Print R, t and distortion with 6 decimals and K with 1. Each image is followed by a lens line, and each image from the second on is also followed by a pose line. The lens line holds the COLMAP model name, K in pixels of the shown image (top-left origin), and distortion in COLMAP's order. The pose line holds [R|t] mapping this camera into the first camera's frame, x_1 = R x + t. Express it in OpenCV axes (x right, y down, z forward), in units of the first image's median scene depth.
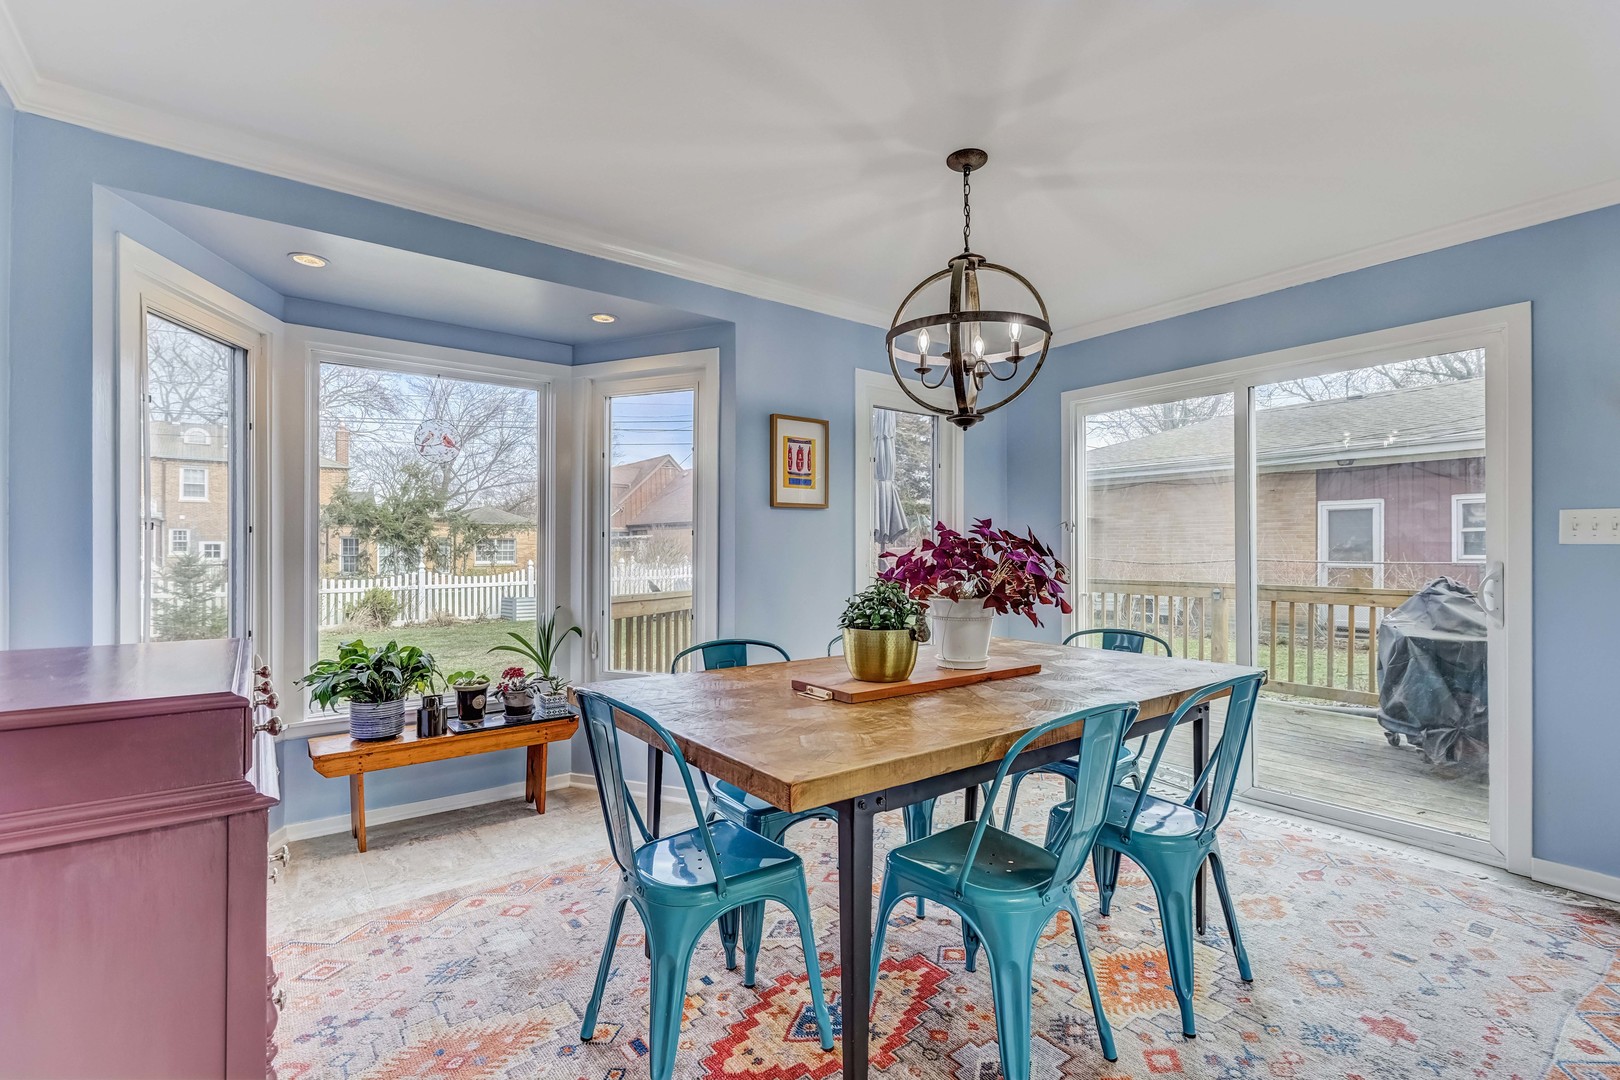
lens RADIAL K [[733.0, 0, 808.5], [0, 733.0, 548.8], [0, 0, 1]] dist [-0.002030, -0.000110]
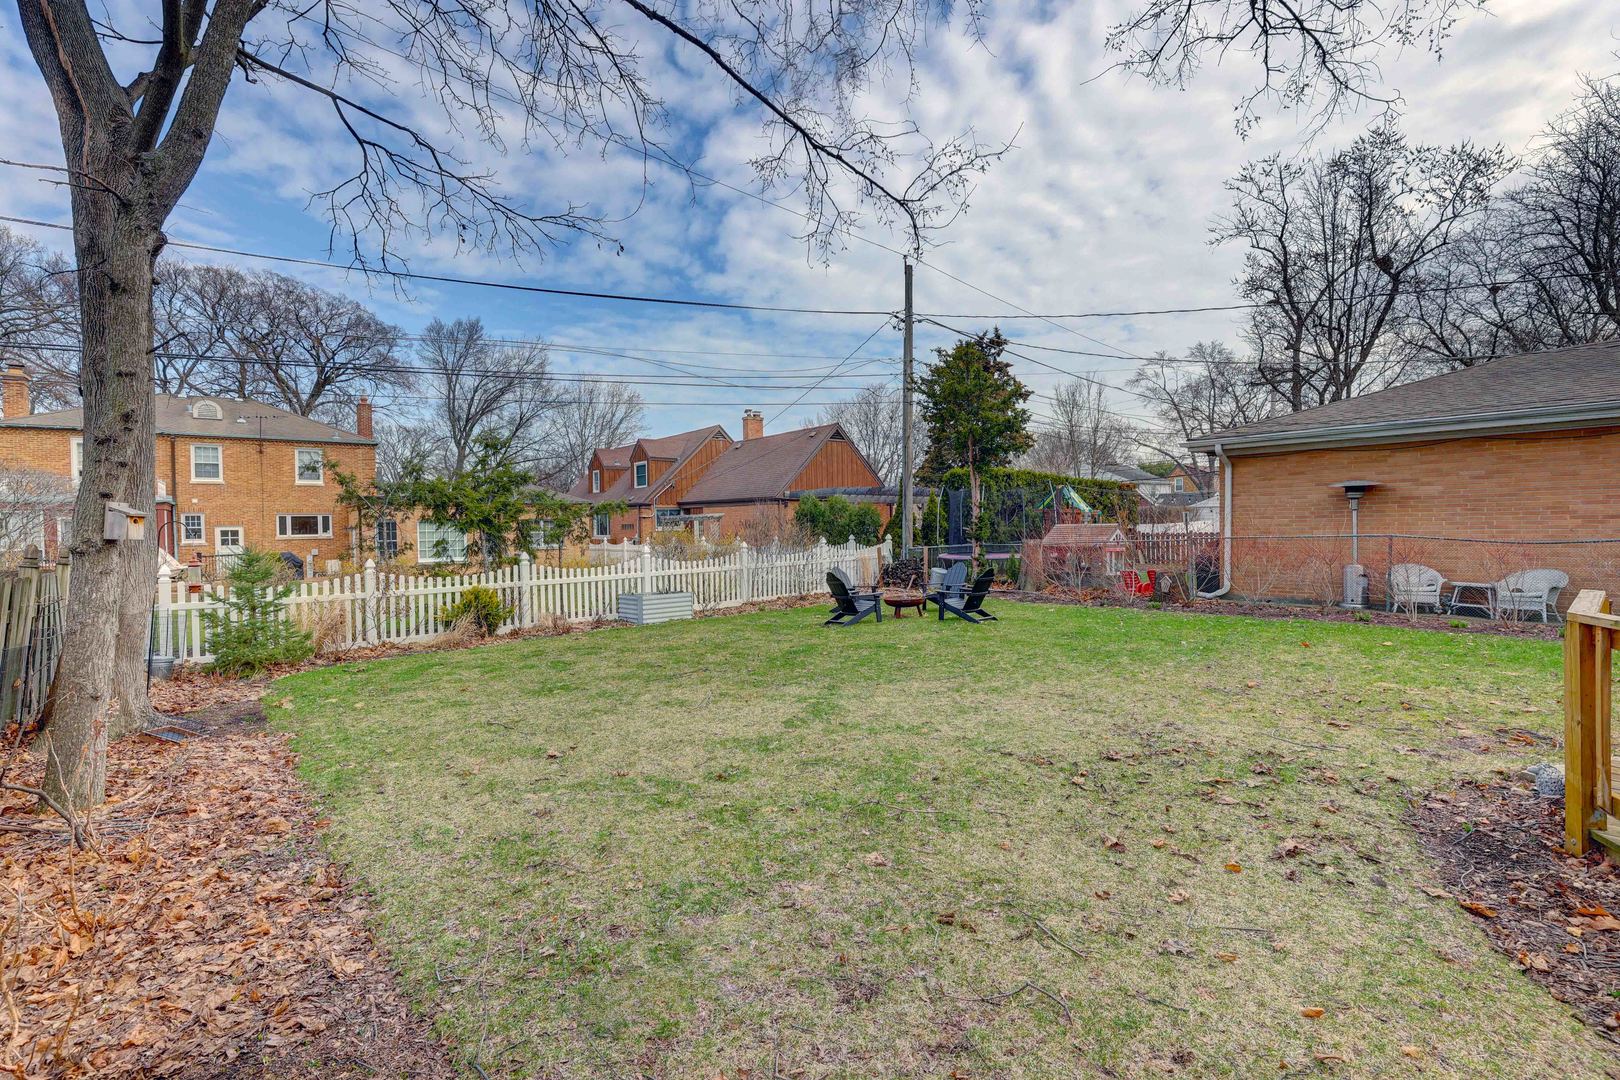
lens RADIAL K [[733.0, 0, 808.5], [0, 733.0, 548.8], [0, 0, 1]] dist [-0.002030, -0.000110]
pose [[0.999883, -0.014695, 0.004343, -0.111786], [0.014539, 0.999315, 0.034024, -0.004321], [-0.004840, -0.033957, 0.999412, 0.101482]]
